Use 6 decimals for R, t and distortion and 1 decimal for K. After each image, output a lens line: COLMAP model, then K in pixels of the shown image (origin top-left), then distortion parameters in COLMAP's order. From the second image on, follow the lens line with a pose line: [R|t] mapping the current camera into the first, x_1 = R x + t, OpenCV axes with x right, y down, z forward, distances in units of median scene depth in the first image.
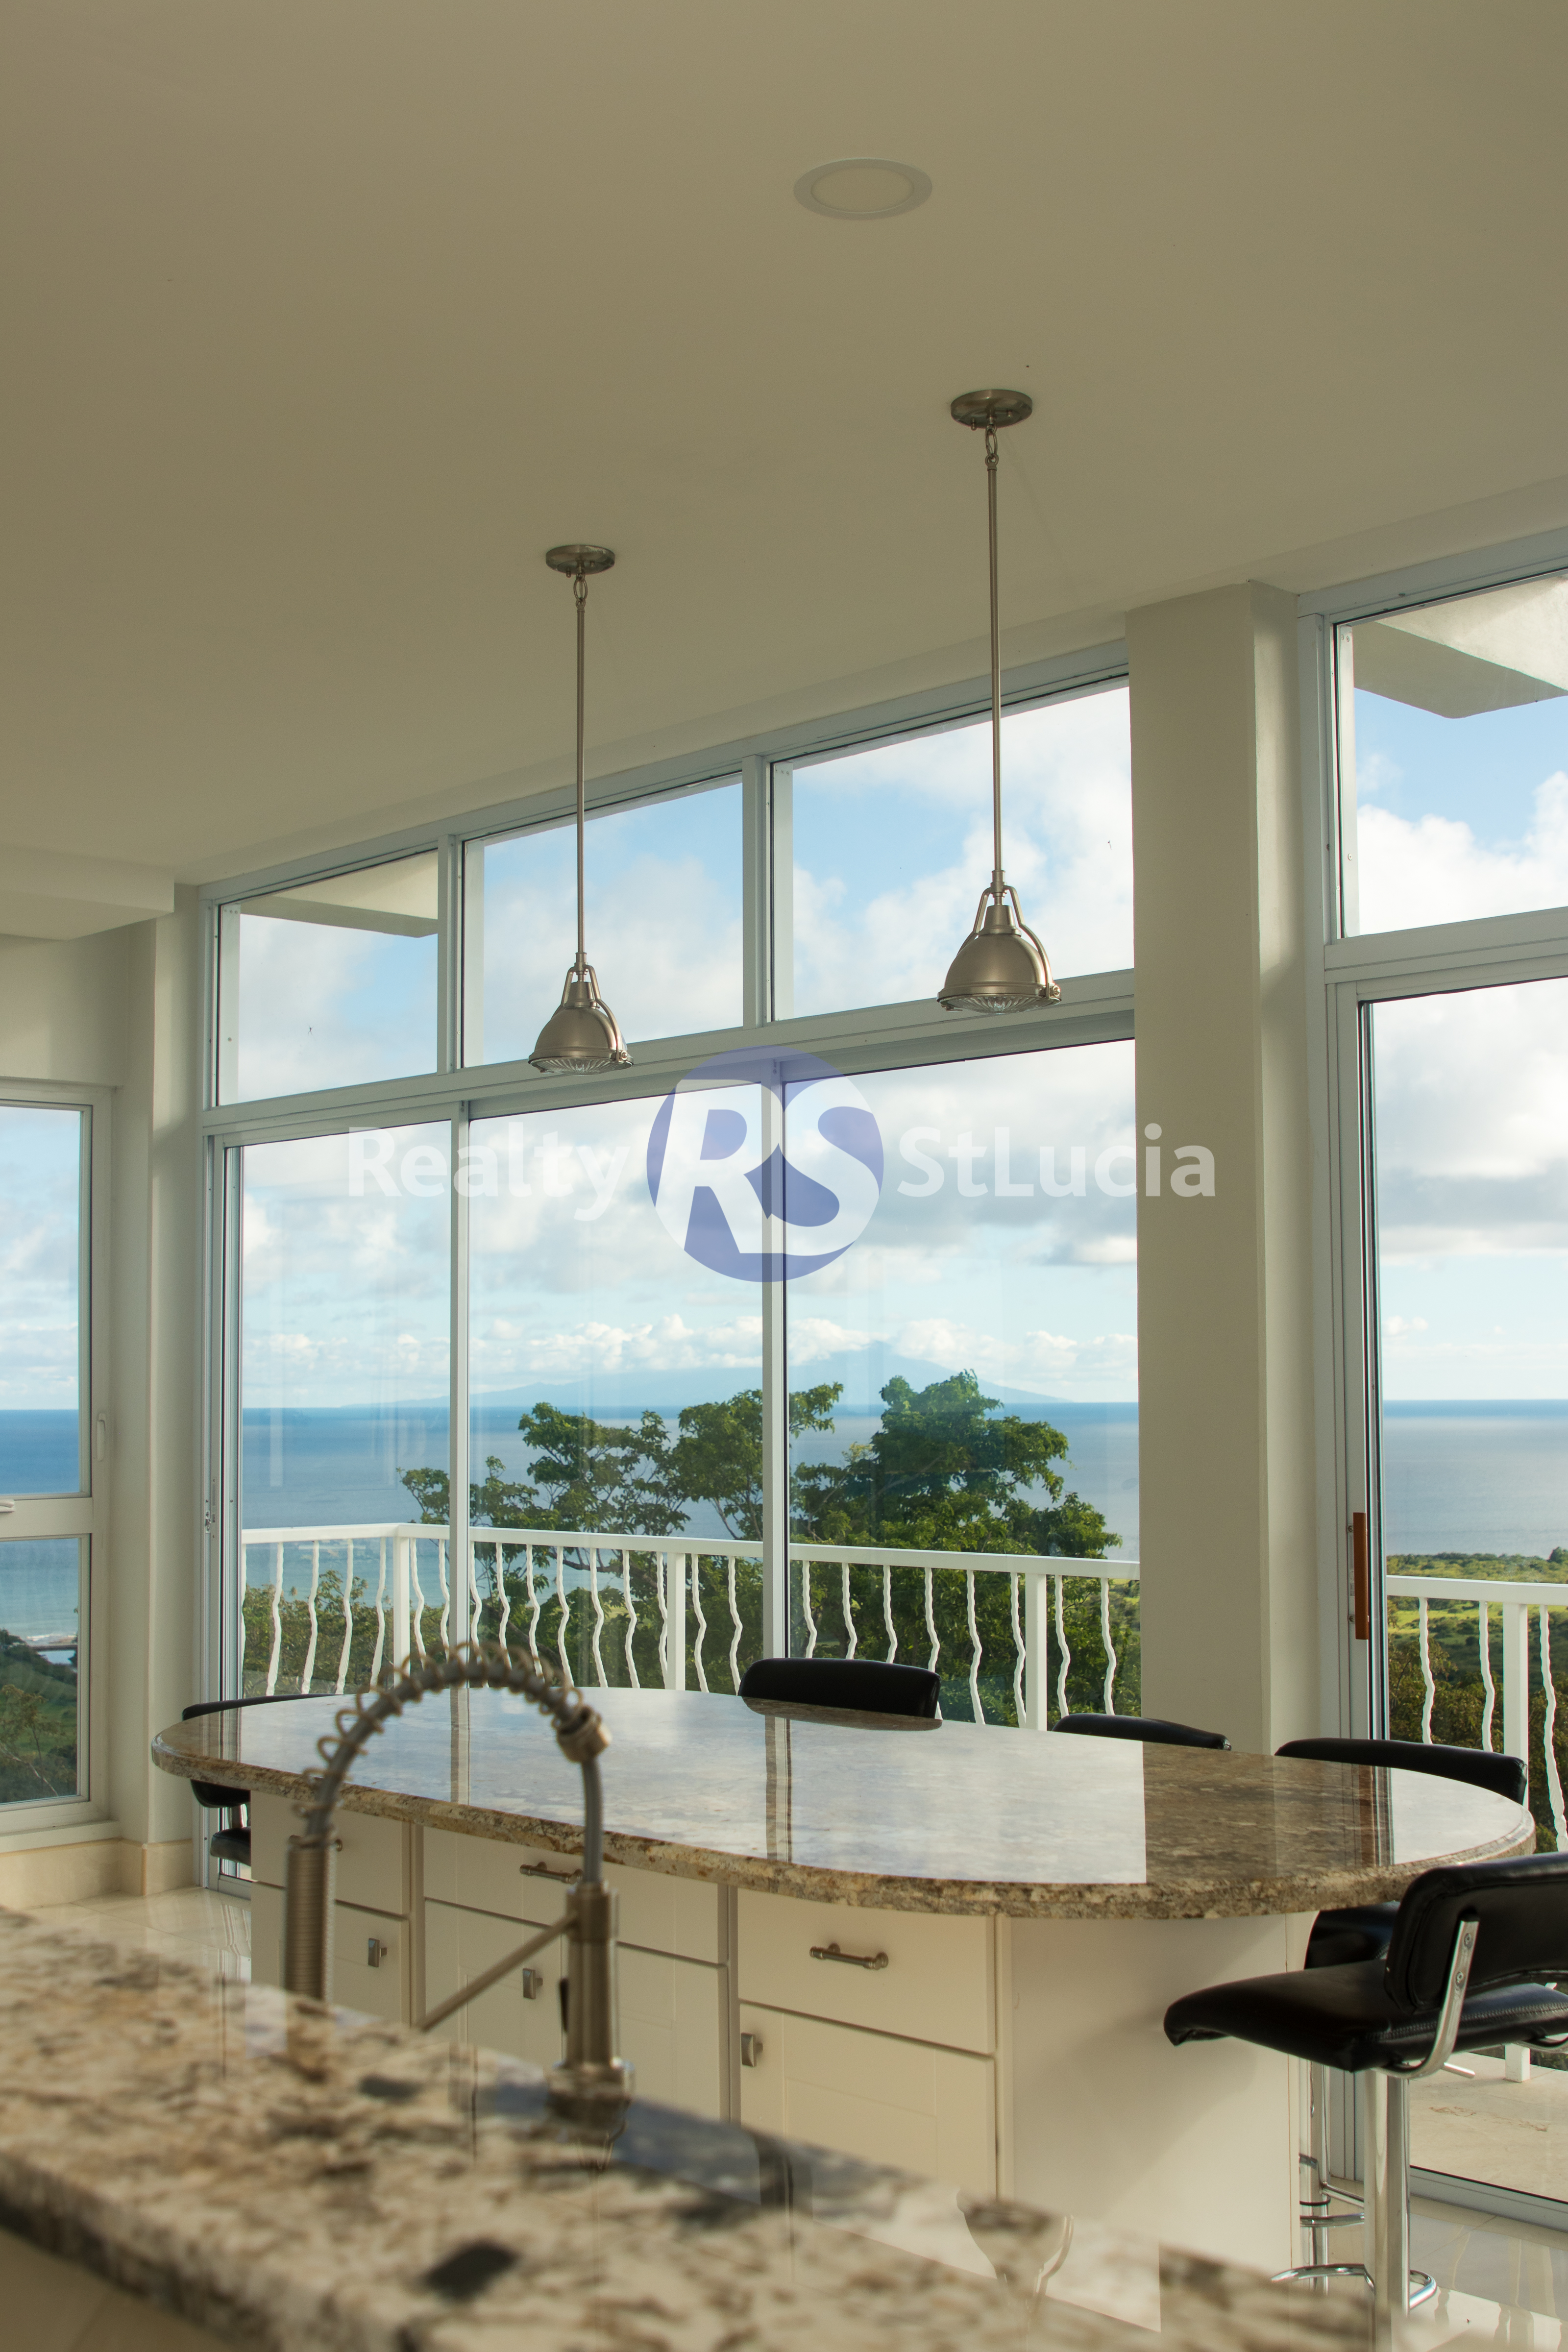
lens RADIAL K [[2551.3, 0, 784.0], [0, 2551.3, 1176.0], [0, 0, 1]] dist [-0.086551, 0.032457]
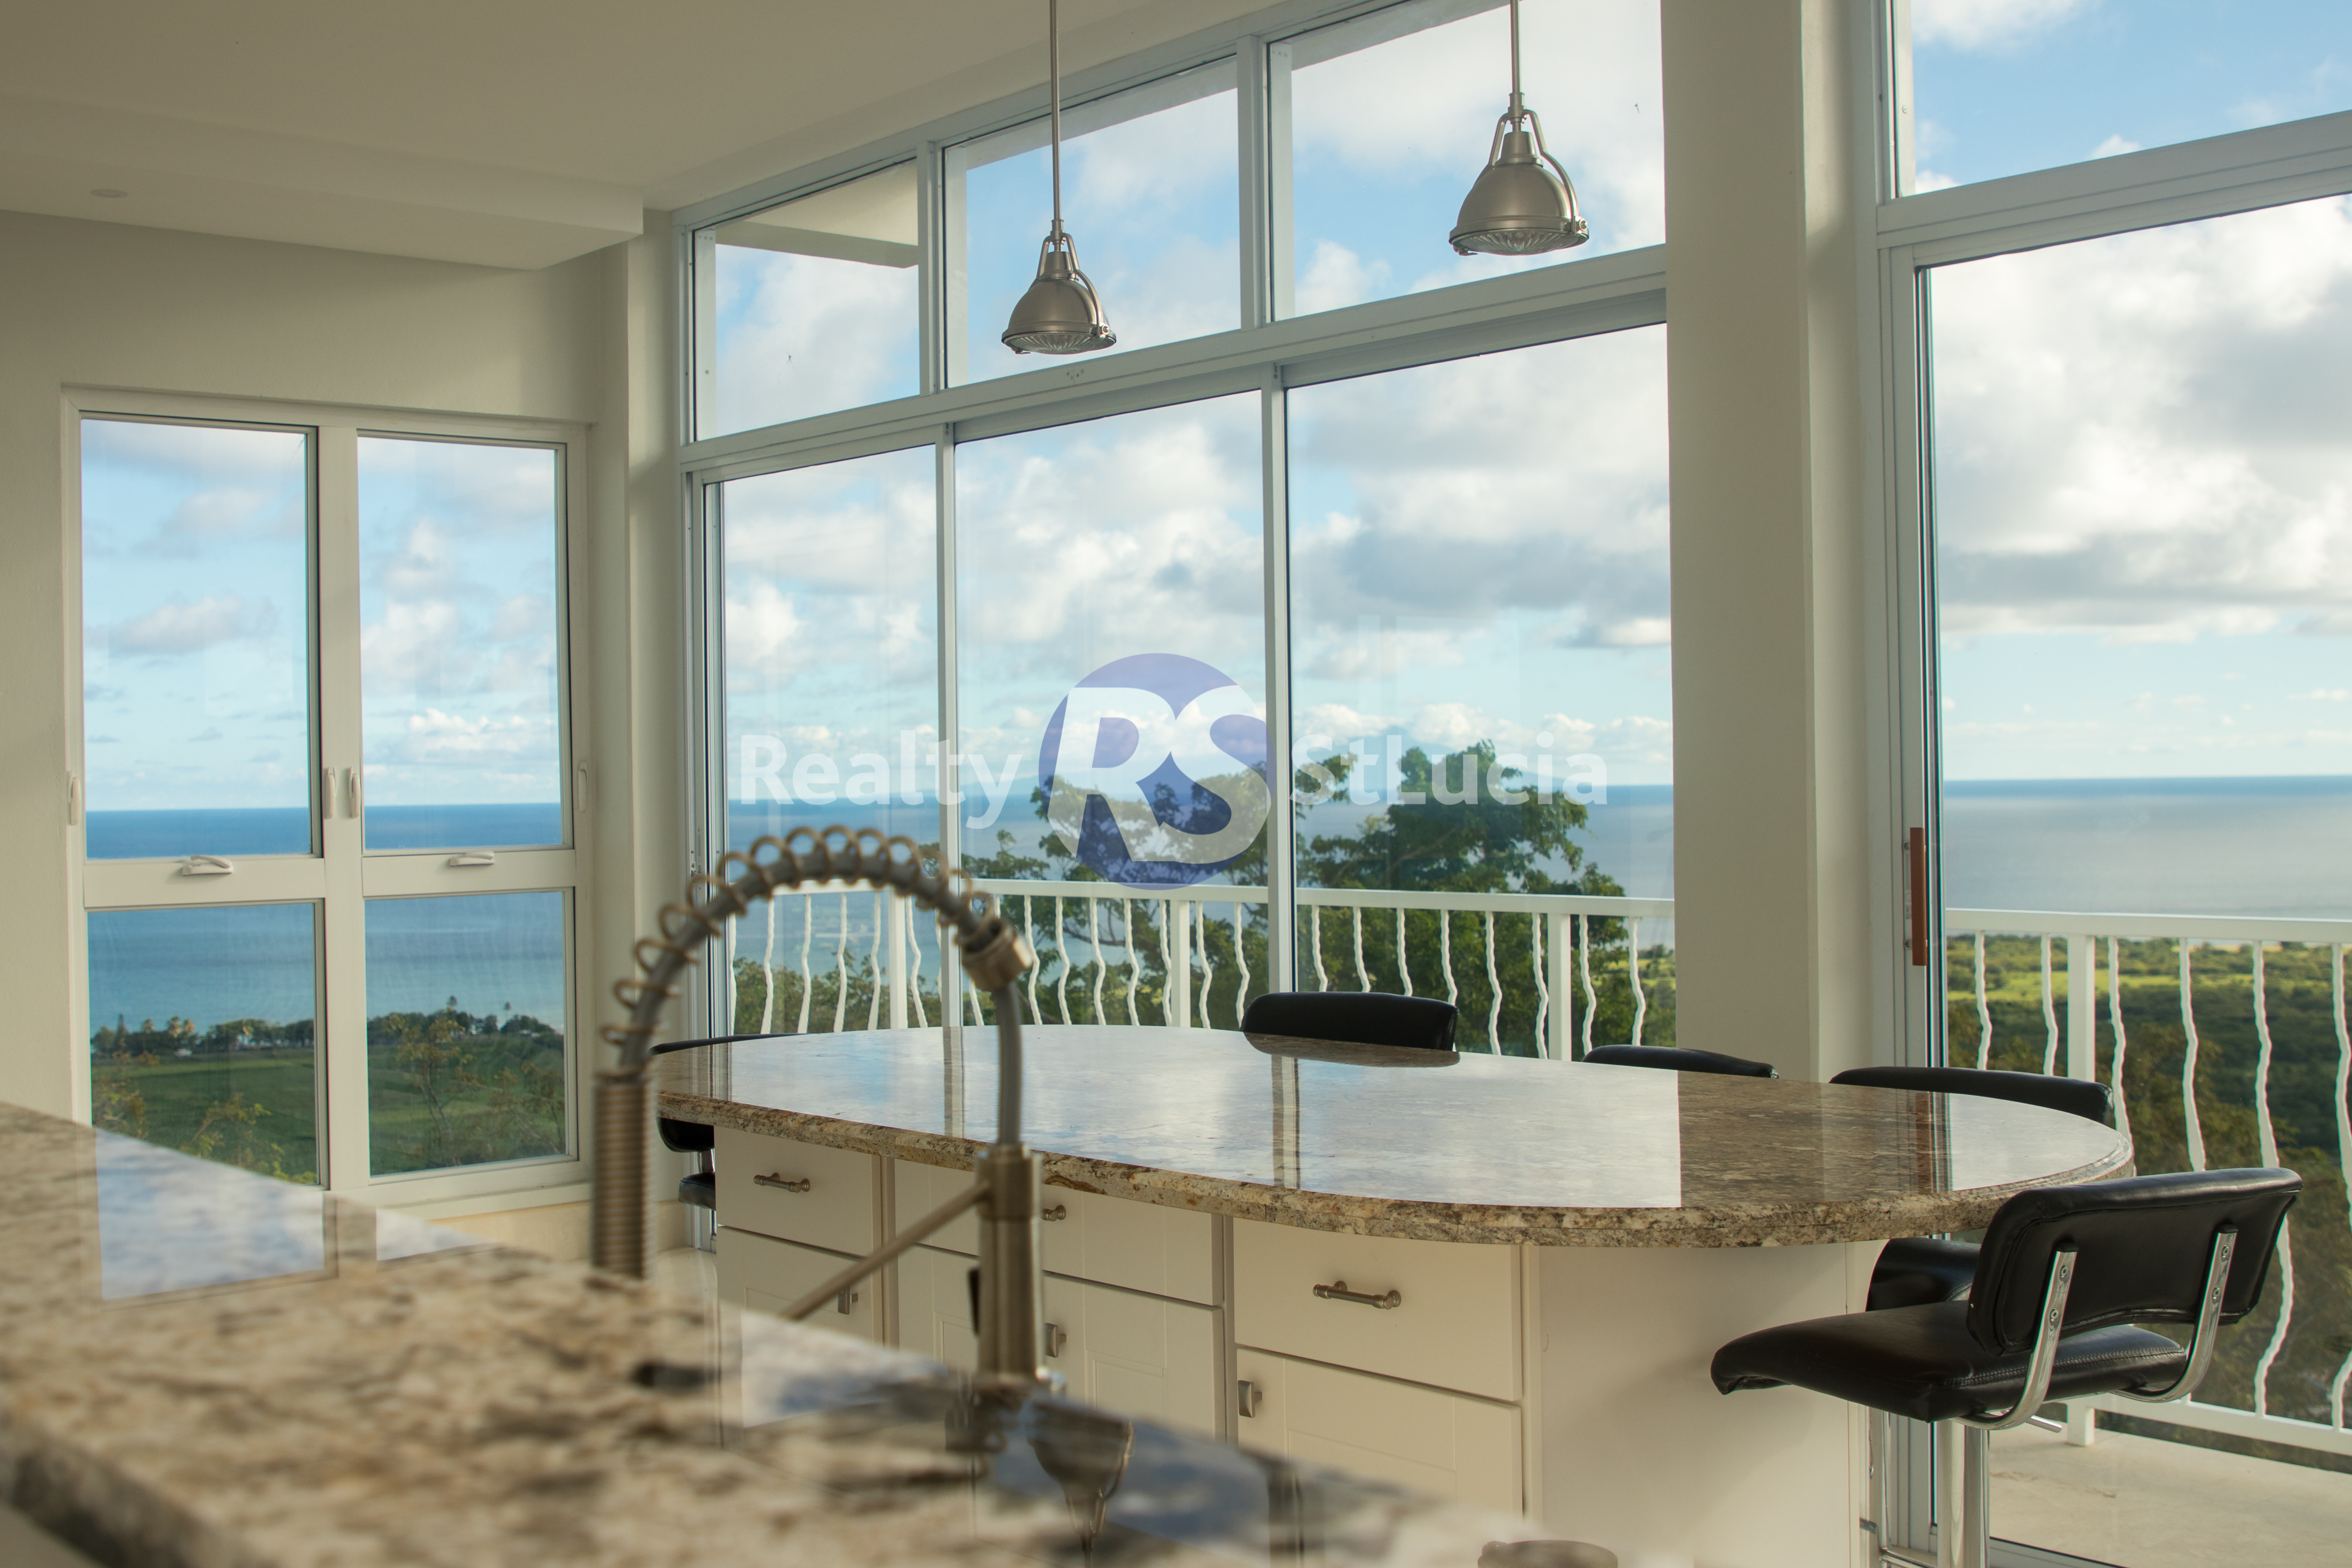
lens RADIAL K [[2551.3, 0, 1166.5], [0, 2551.3, 719.0], [0, 0, 1]] dist [-0.086551, 0.032457]
pose [[0.998594, -0.009671, -0.052127, 0.005915], [0.012822, 0.998088, 0.060470, 0.041823], [0.051443, -0.061053, 0.996808, 0.095349]]
